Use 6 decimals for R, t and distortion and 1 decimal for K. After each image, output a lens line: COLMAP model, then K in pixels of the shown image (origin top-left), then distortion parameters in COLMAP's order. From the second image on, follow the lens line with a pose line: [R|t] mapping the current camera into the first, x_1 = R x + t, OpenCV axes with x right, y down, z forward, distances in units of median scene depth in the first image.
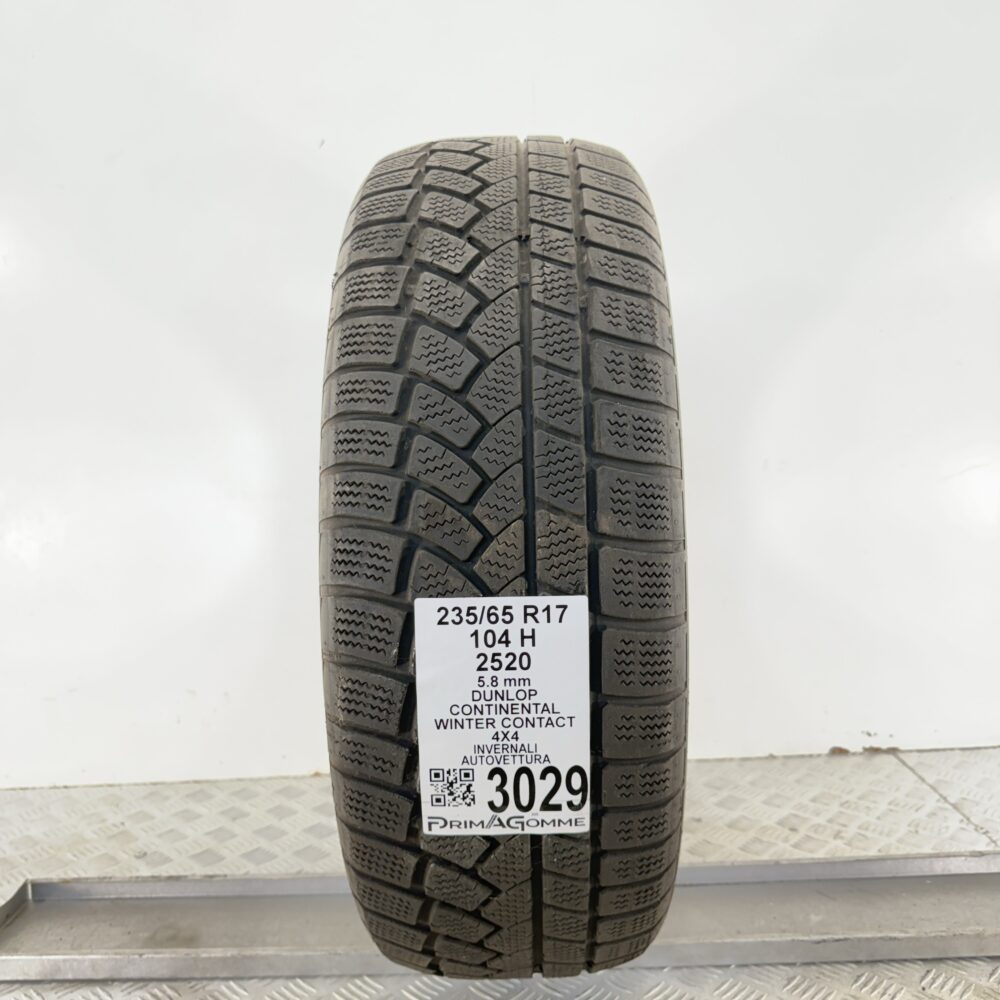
lens RADIAL K [[992.7, 0, 505.9], [0, 992.7, 487.7], [0, 0, 1]] dist [0.159507, -0.435033]
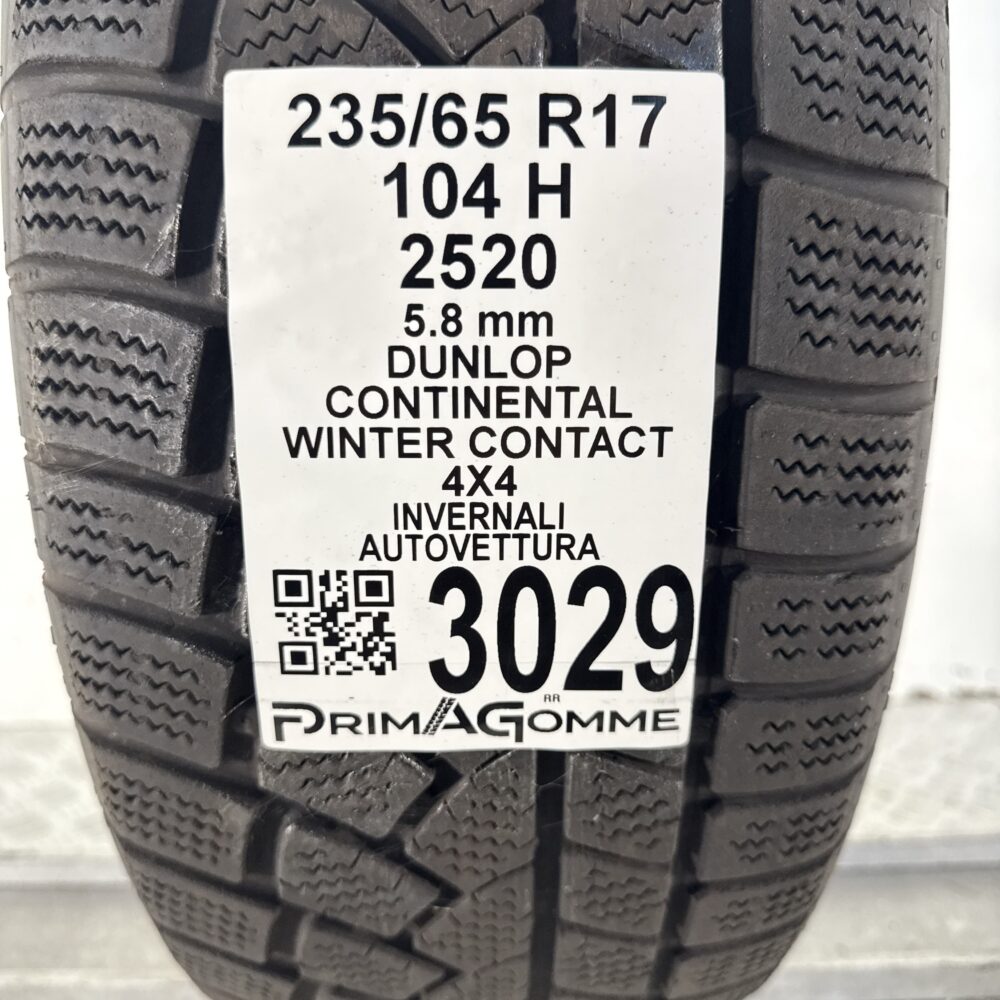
lens RADIAL K [[992.7, 0, 505.9], [0, 992.7, 487.7], [0, 0, 1]] dist [0.159507, -0.435033]
pose [[0.999366, 0.018401, 0.030469, -0.001861], [-0.019031, 0.999608, 0.020530, 0.238599], [-0.030079, -0.021097, 0.999325, 0.623735]]
